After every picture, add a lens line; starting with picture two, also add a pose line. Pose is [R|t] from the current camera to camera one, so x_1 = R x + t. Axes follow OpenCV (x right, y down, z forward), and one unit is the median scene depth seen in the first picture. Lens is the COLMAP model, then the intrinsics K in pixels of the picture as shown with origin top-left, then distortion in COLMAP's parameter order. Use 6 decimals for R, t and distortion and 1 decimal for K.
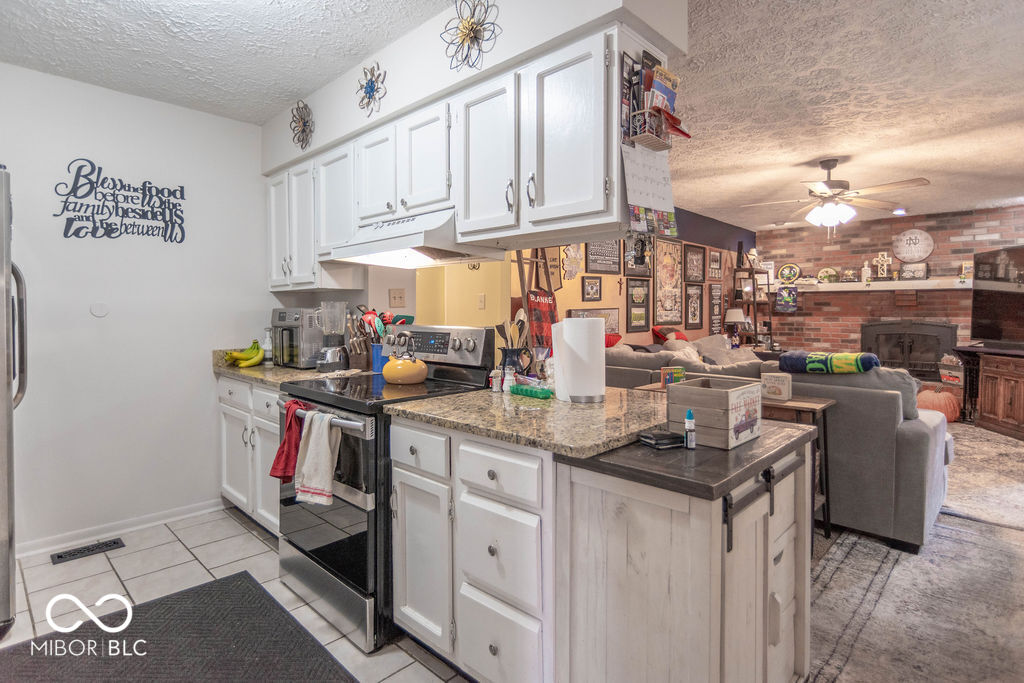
lens RADIAL K [[518.5, 0, 510.3], [0, 518.5, 320.7], [0, 0, 1]] dist [0.004495, 0.002343]
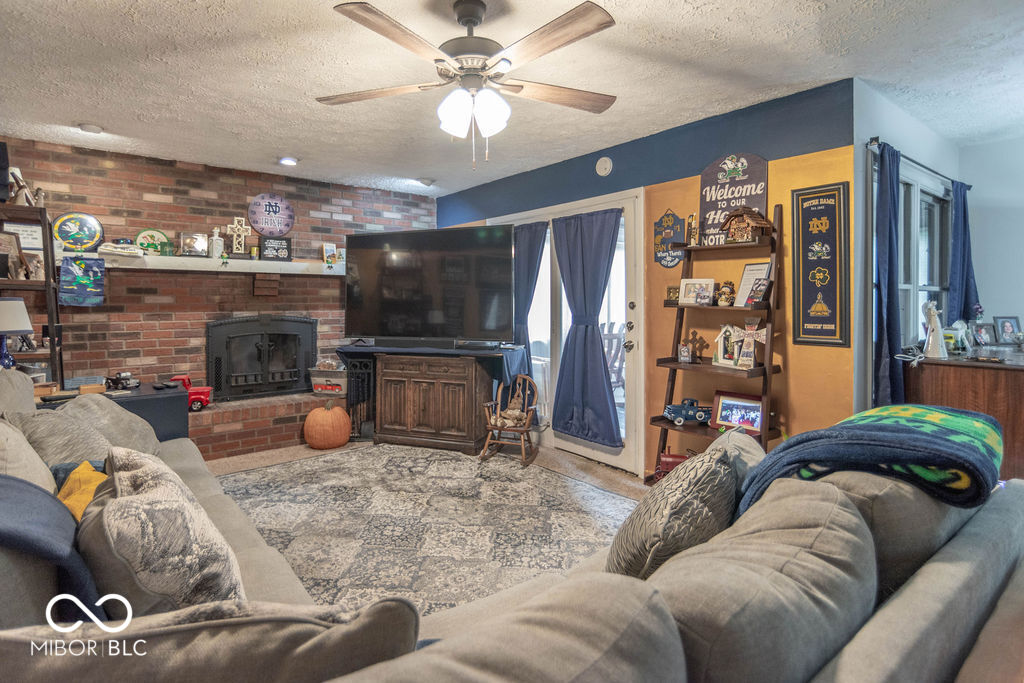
lens RADIAL K [[537.5, 0, 514.1], [0, 537.5, 298.6], [0, 0, 1]] dist [-0.000963, 0.000640]
pose [[0.132394, 0.000230, 0.991197, 0.068347], [0.014306, 0.999895, -0.002143, -0.019634], [-0.991094, 0.014464, 0.132377, 0.612419]]
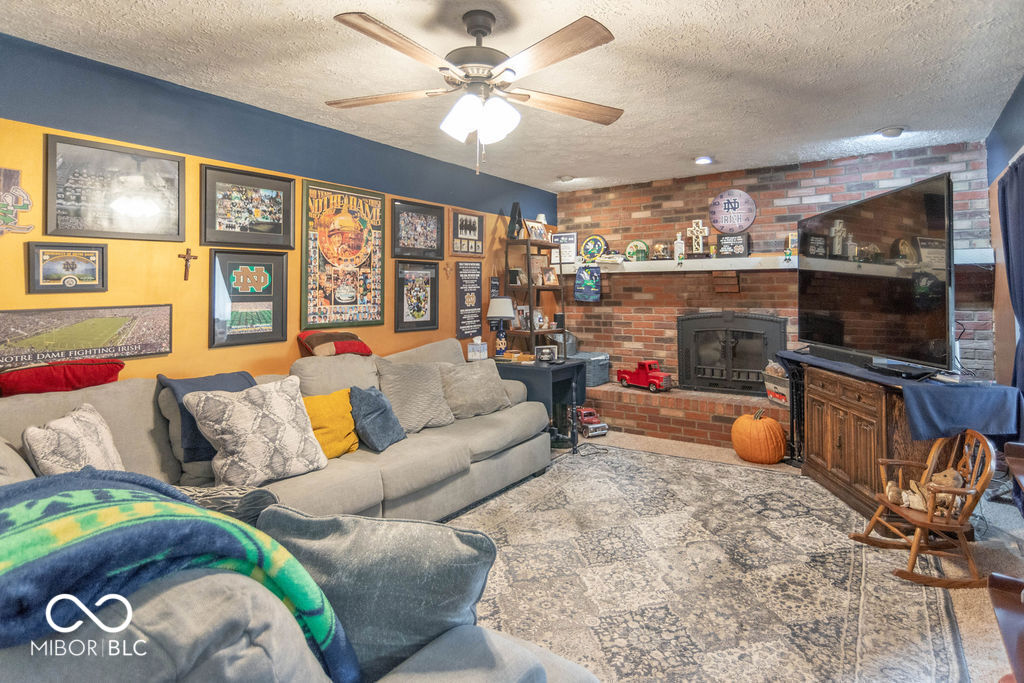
lens RADIAL K [[529.7, 0, 515.2], [0, 529.7, 271.7], [0, 0, 1]] dist [0.000040, 0.000585]
pose [[0.988494, 0.000839, 0.151256, 0.388204], [0.007730, 0.998398, -0.056052, -0.020135], [-0.151061, 0.056576, 0.986904, 0.336600]]
